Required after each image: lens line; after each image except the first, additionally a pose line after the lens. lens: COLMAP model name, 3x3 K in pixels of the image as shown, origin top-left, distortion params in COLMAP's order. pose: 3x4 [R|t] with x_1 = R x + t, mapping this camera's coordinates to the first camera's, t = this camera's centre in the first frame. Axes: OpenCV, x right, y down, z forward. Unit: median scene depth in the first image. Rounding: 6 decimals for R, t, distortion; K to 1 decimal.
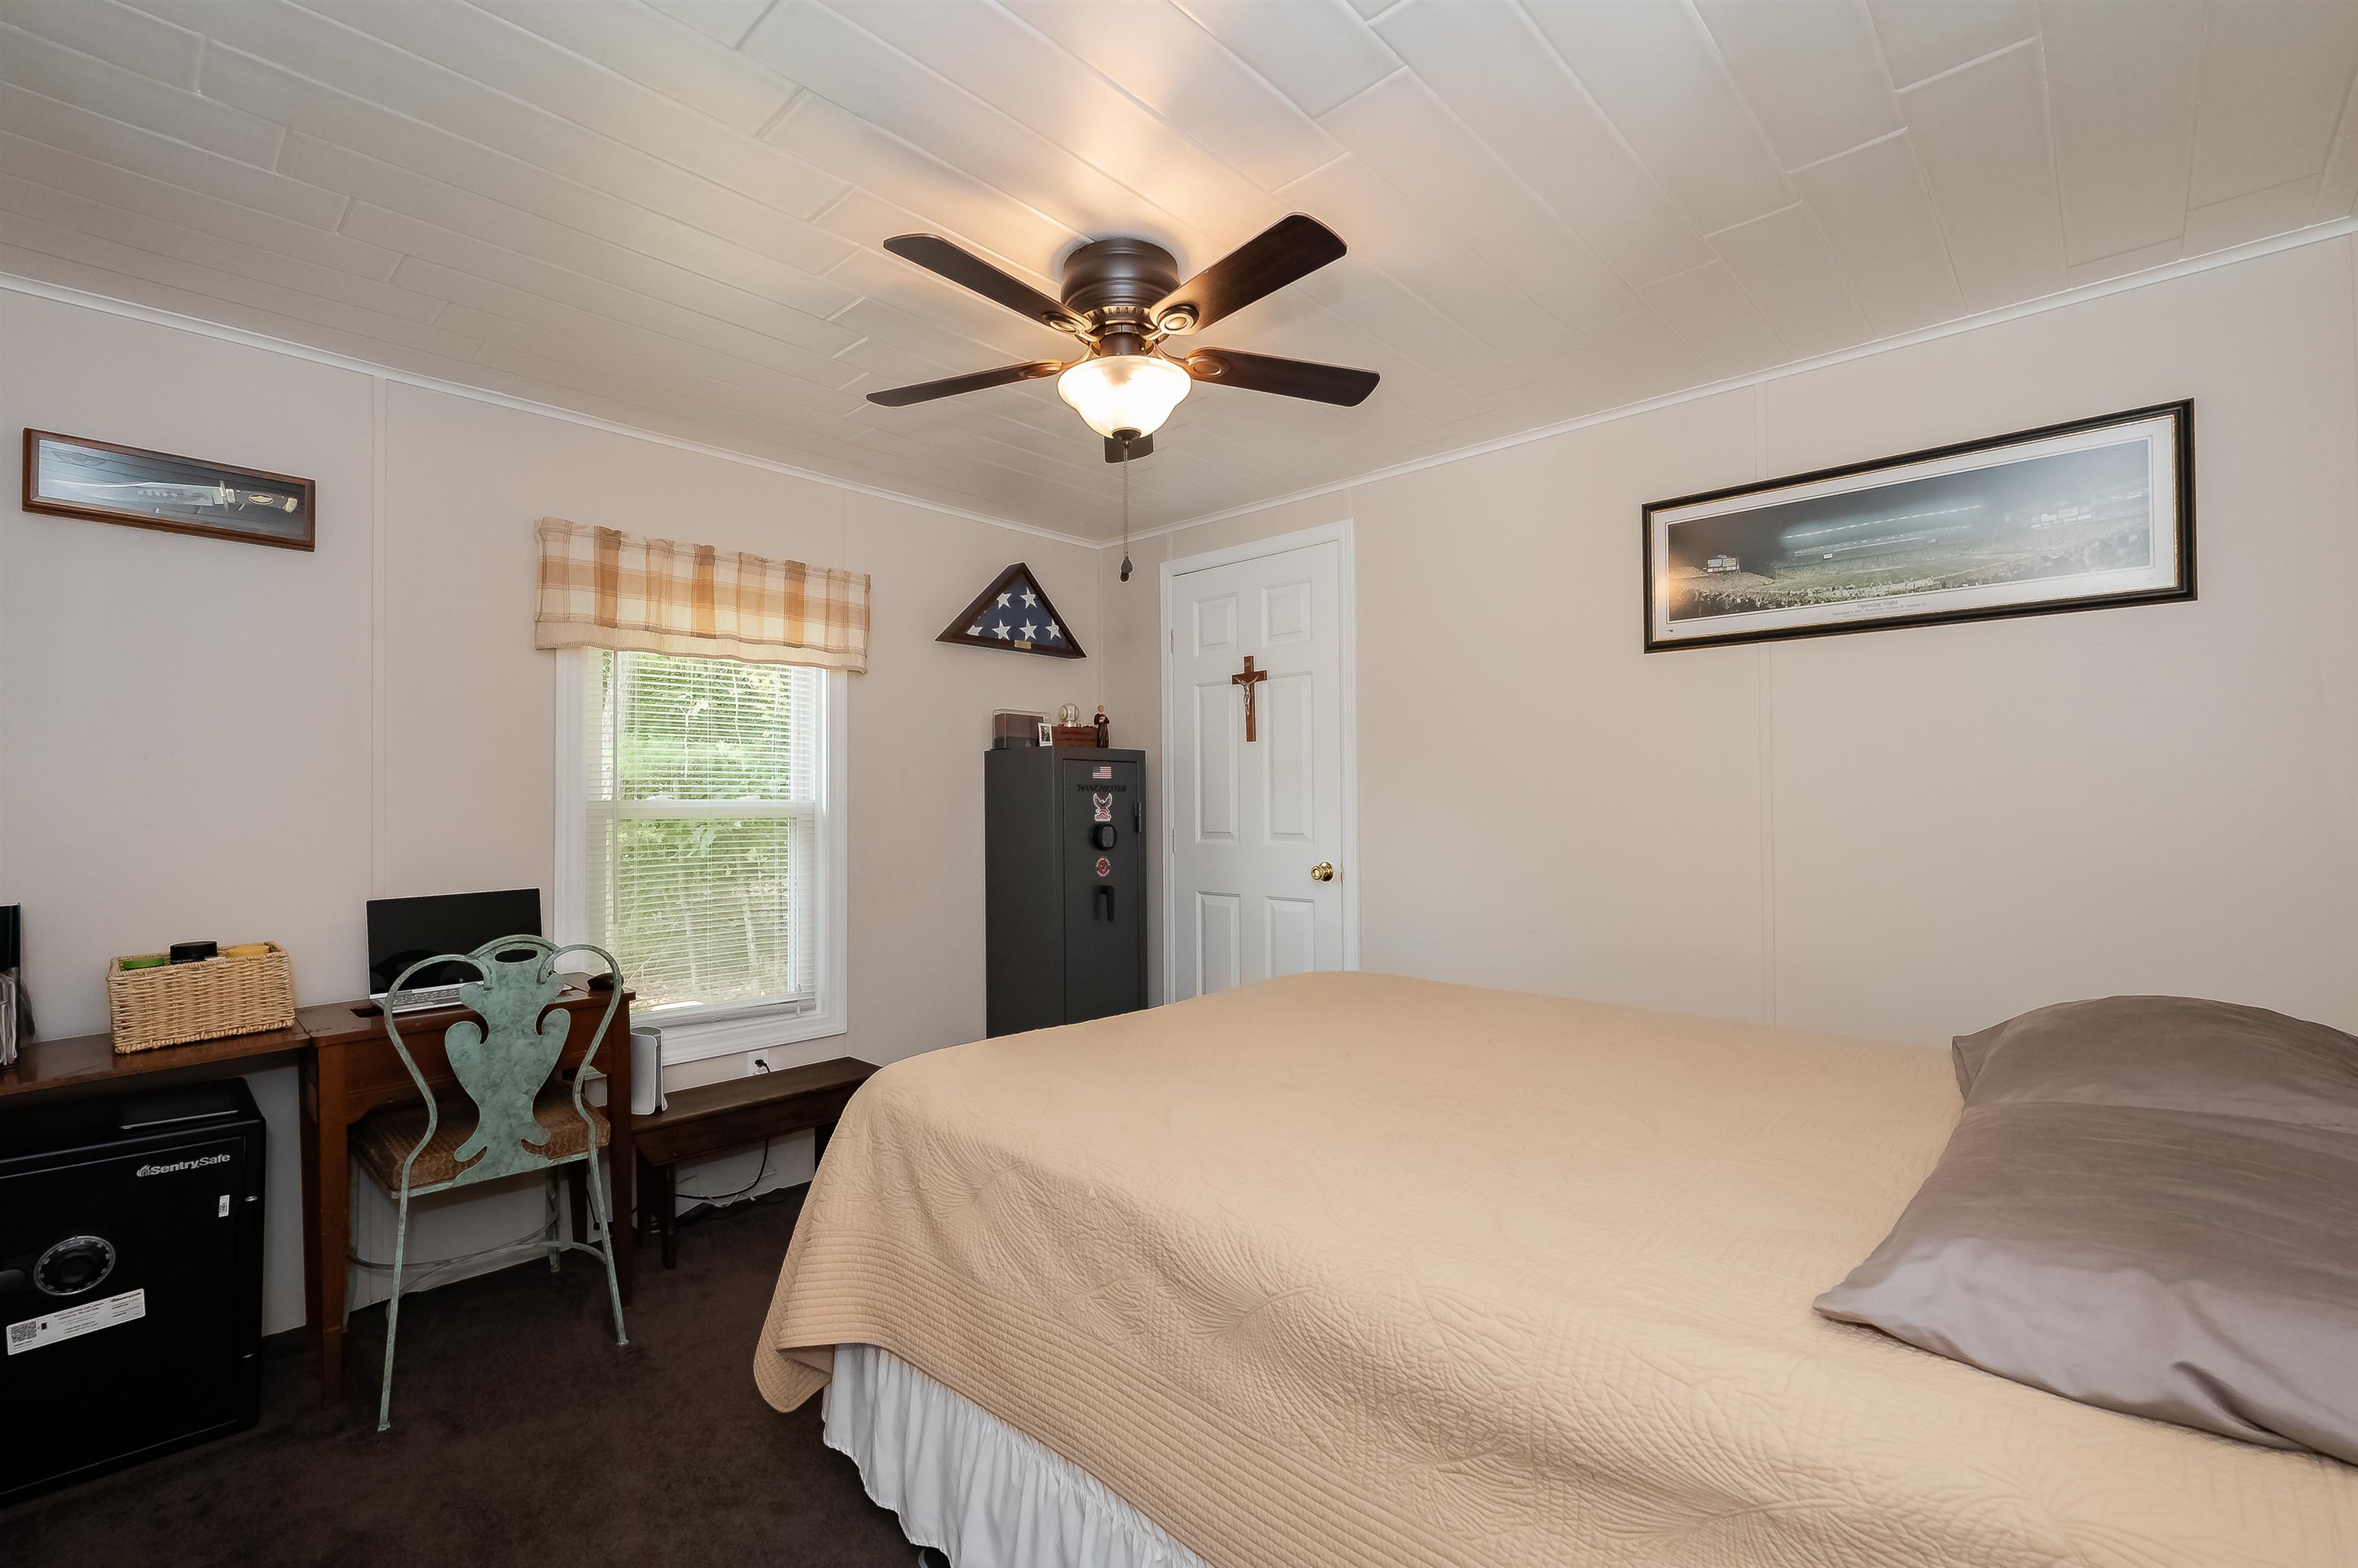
lens RADIAL K [[1041.0, 0, 1193.9], [0, 1041.0, 811.1], [0, 0, 1]] dist [0.001866, 0.000220]
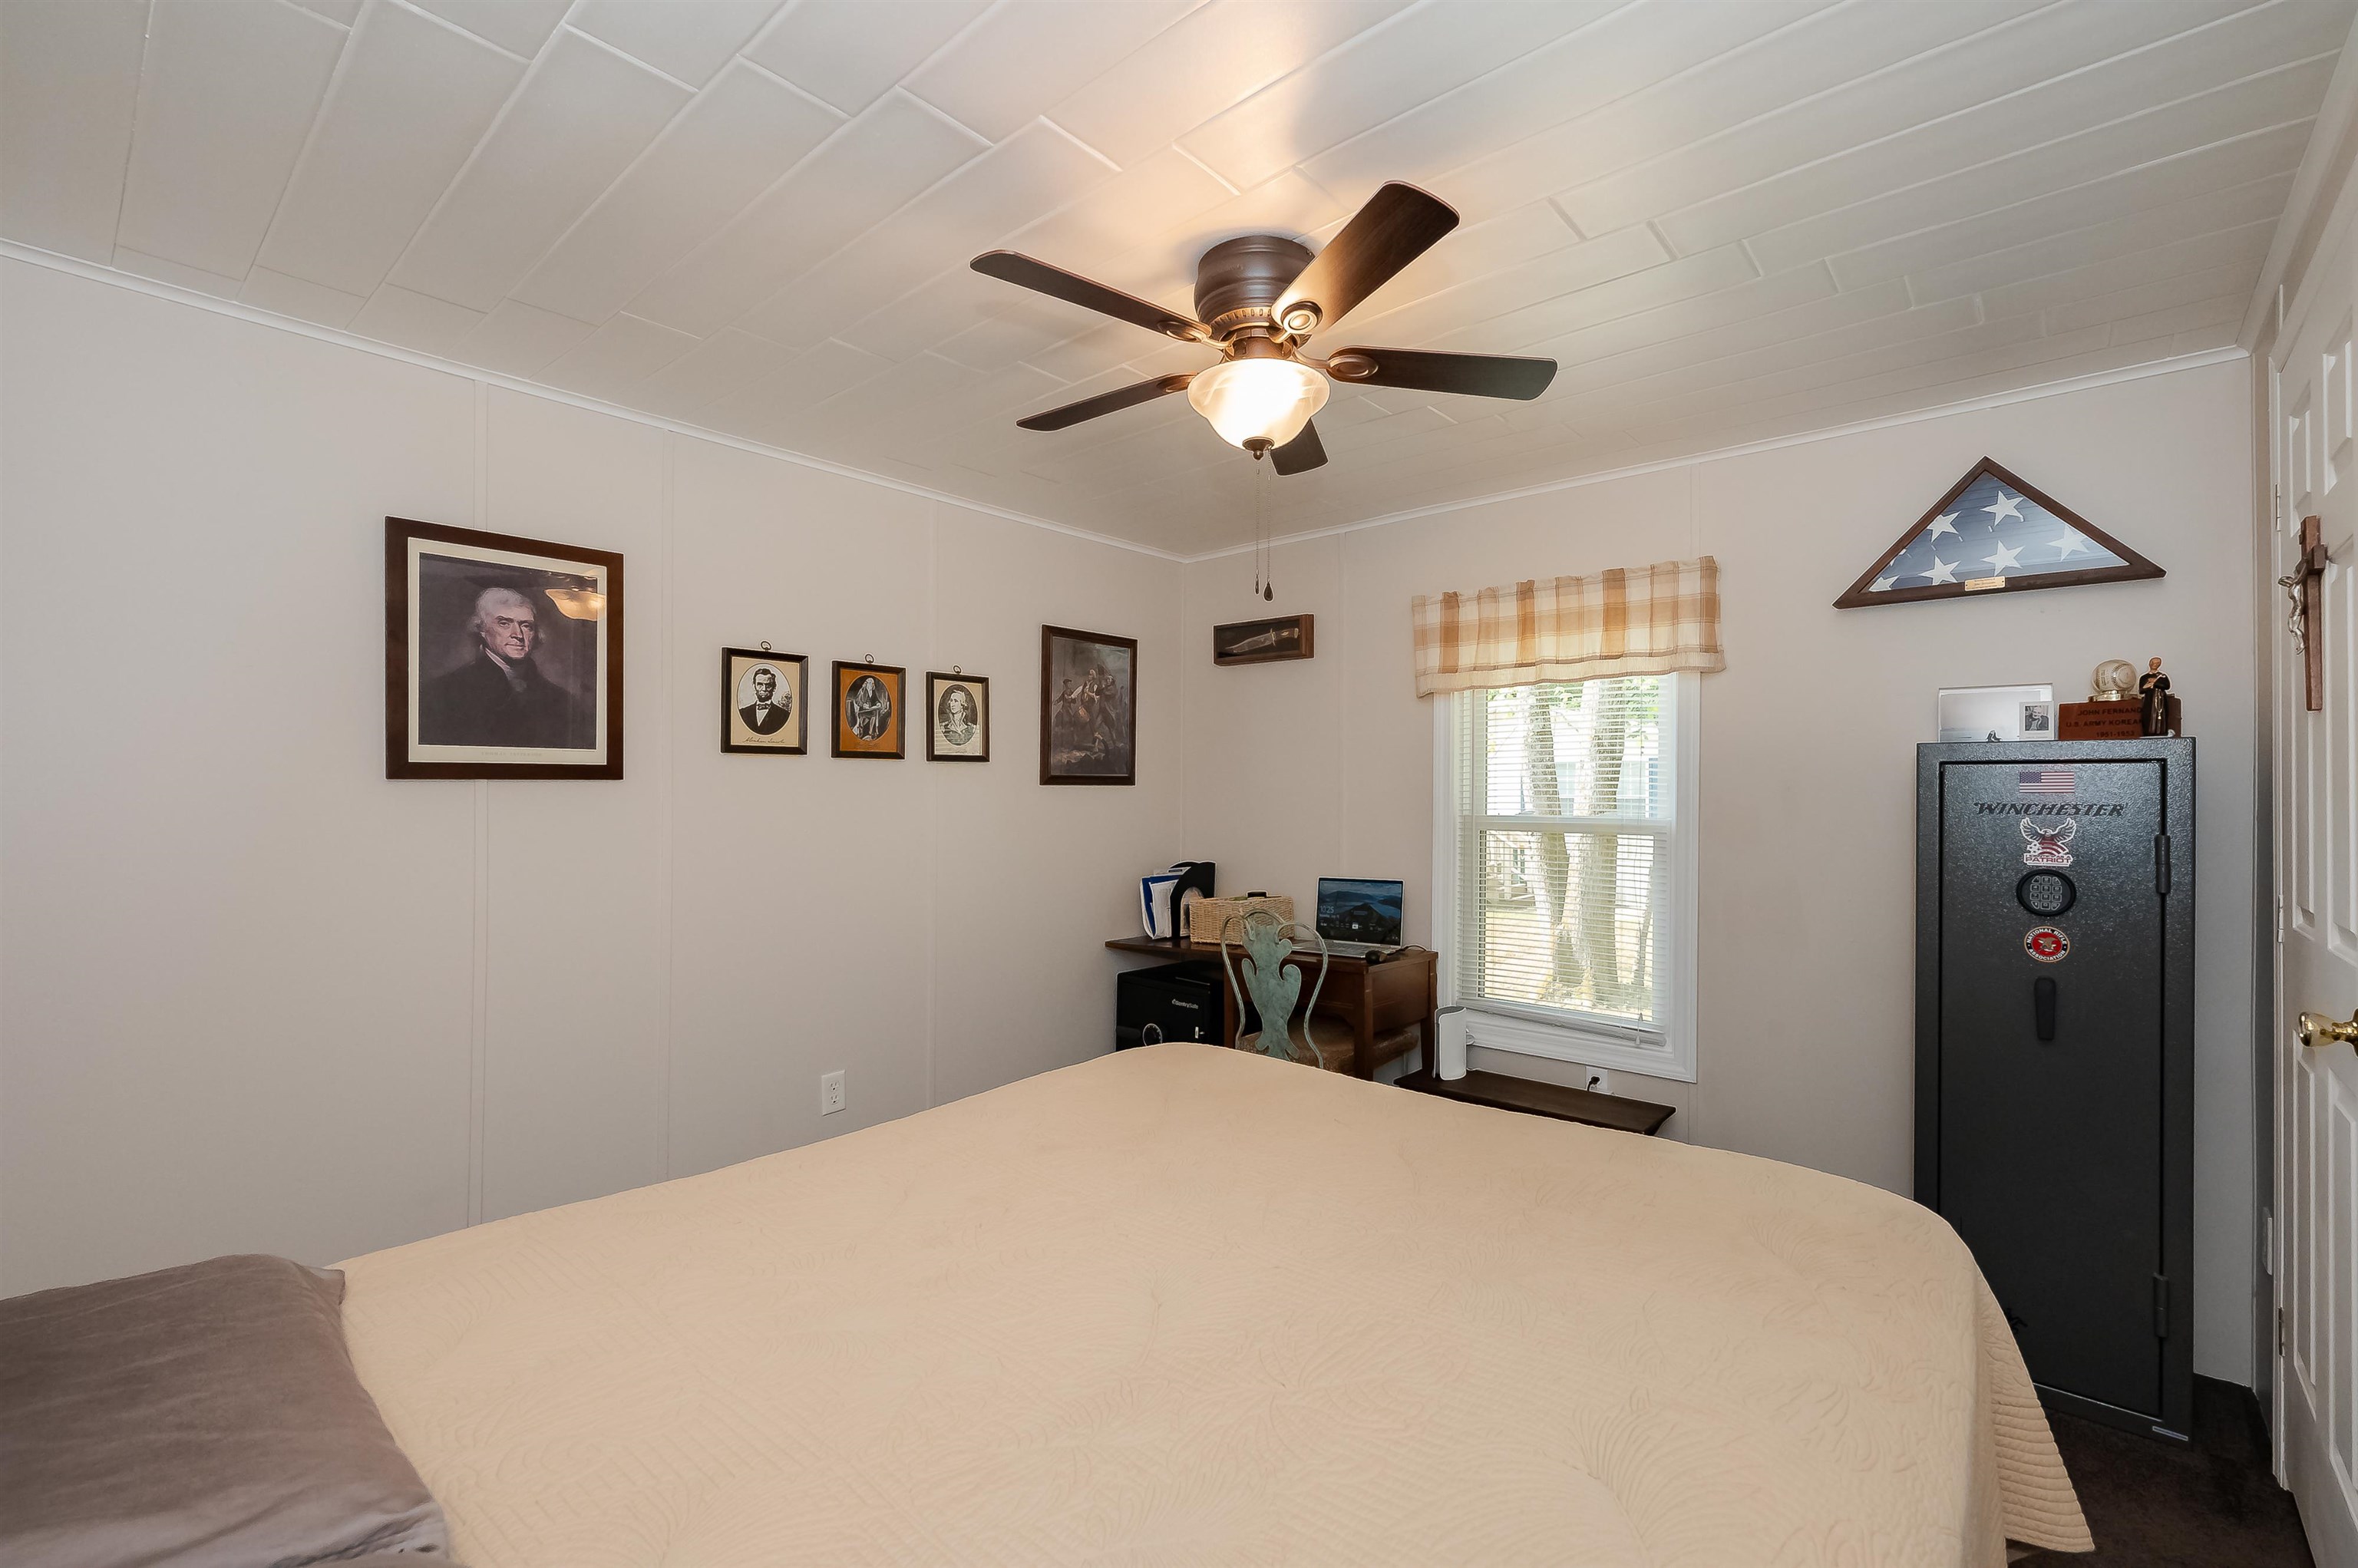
lens RADIAL K [[992.8, 0, 1184.5], [0, 992.8, 793.9], [0, 0, 1]] dist [0.001260, 0.000099]
pose [[0.029233, 0.005168, -0.999559, 0.554159], [-0.009250, 0.999945, 0.004900, -0.035455], [0.999530, 0.009103, 0.029279, 0.615070]]
